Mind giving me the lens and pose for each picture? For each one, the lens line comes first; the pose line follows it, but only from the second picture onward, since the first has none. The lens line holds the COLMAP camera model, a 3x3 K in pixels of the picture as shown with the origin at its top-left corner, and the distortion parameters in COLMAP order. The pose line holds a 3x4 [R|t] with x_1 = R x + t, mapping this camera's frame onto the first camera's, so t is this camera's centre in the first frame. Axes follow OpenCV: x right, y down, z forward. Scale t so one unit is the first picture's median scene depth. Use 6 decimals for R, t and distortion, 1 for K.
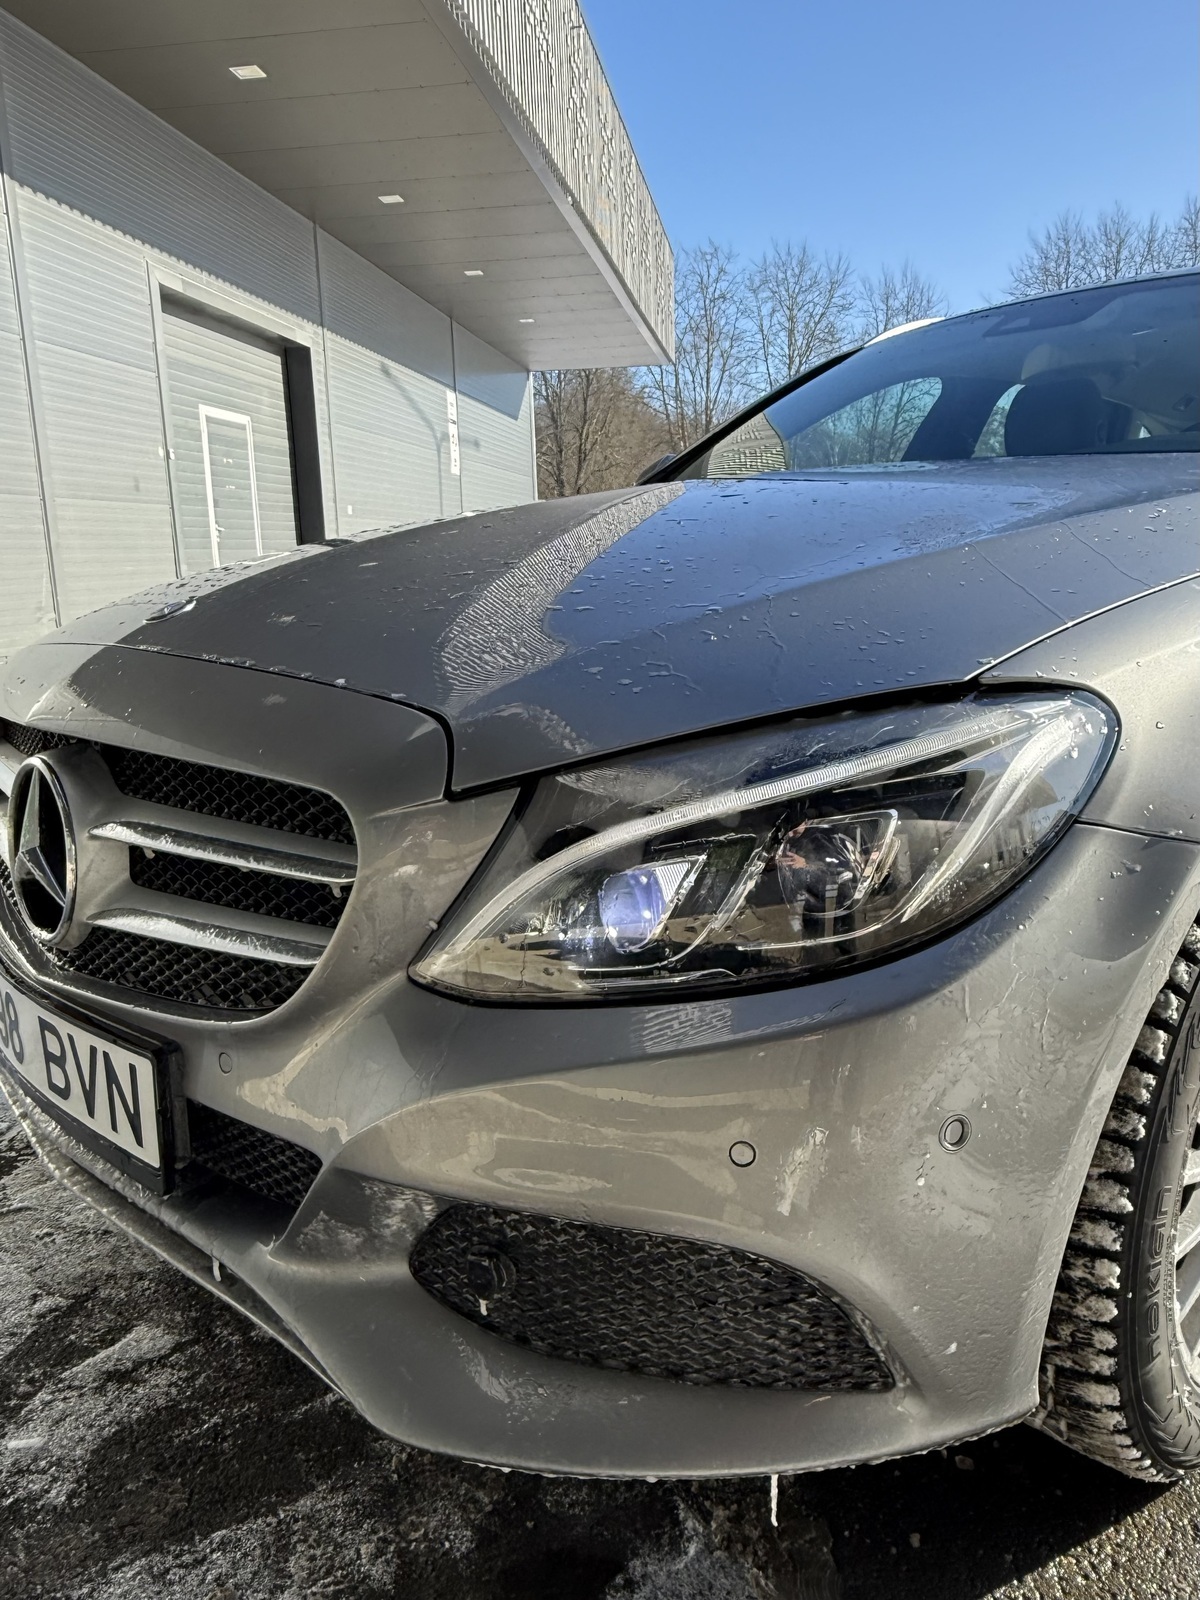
lens RADIAL K [[1189.8, 0, 611.5], [0, 1189.8, 840.8], [0, 0, 1]] dist [-0.007322, 0.002299]
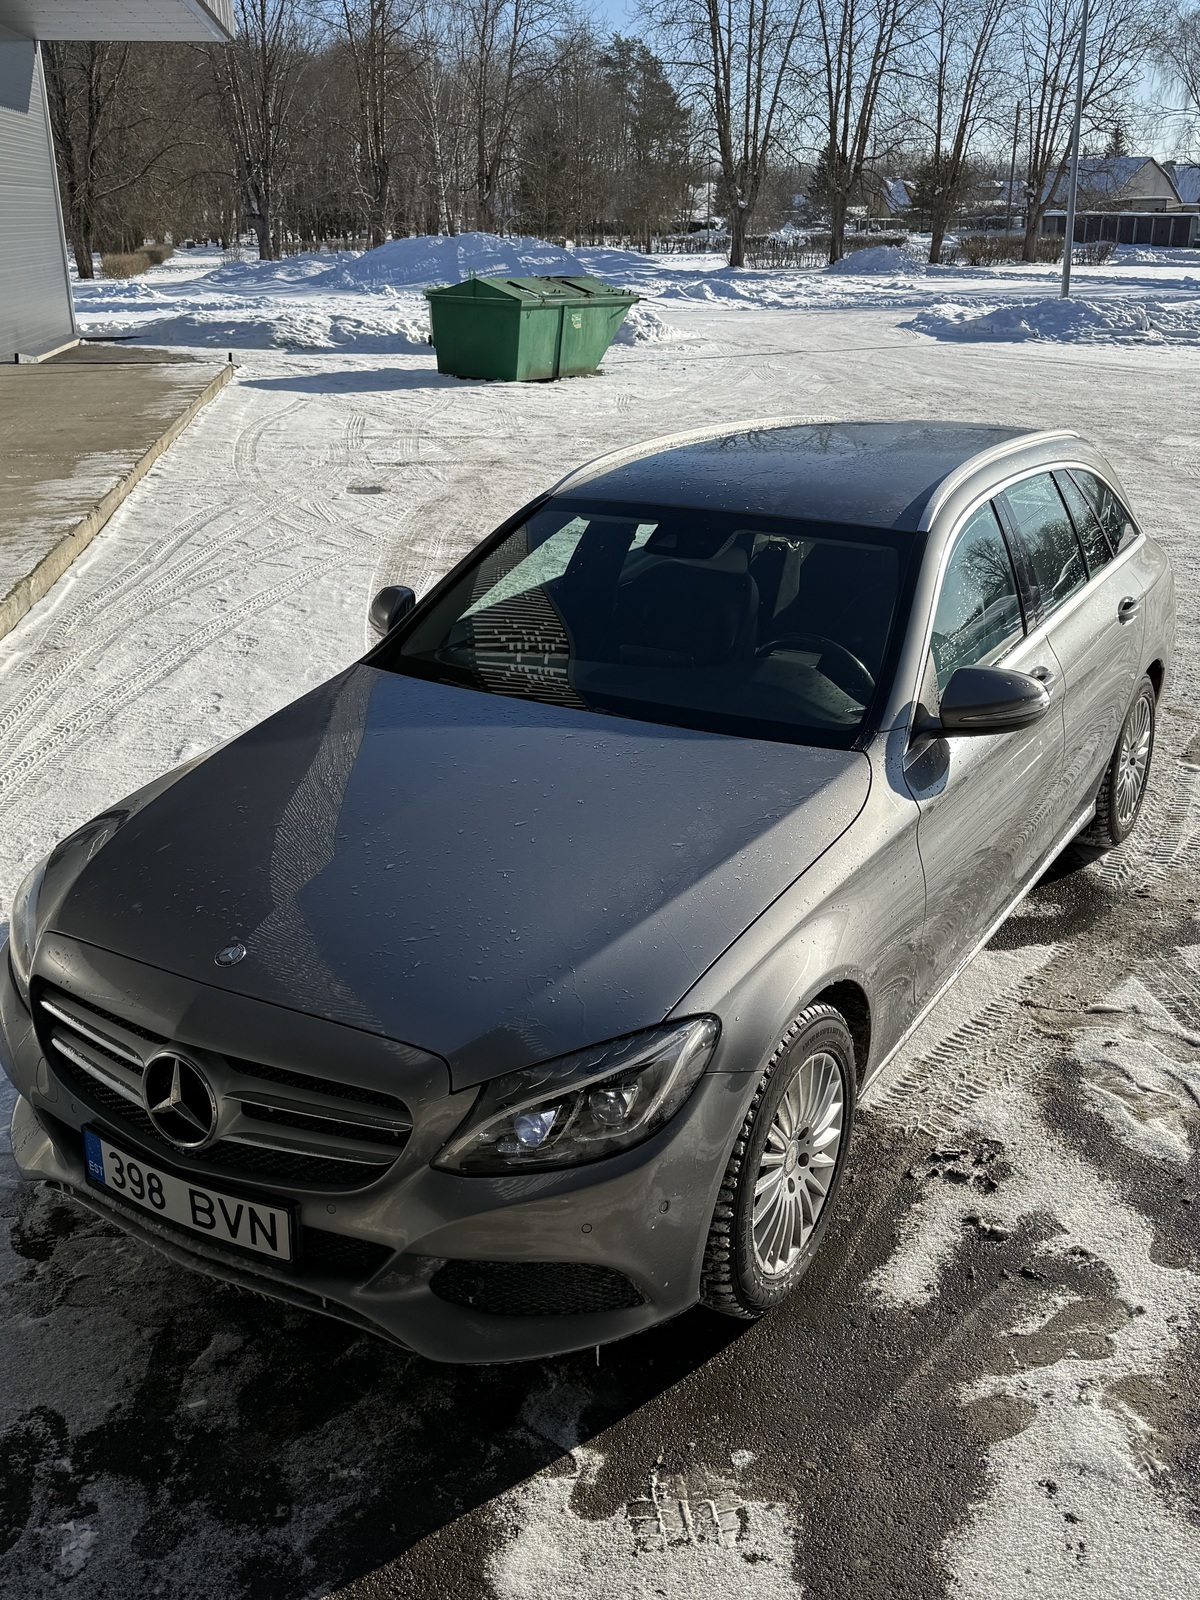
lens RADIAL K [[1560.4, 0, 604.3], [0, 1560.4, 801.6], [0, 0, 1]] dist [0.073536, 0.000000]
pose [[0.958803, -0.085738, 0.270826, -0.552337], [0.043320, 0.986345, 0.158894, -0.945825], [-0.280751, -0.140616, 0.949424, -1.675597]]
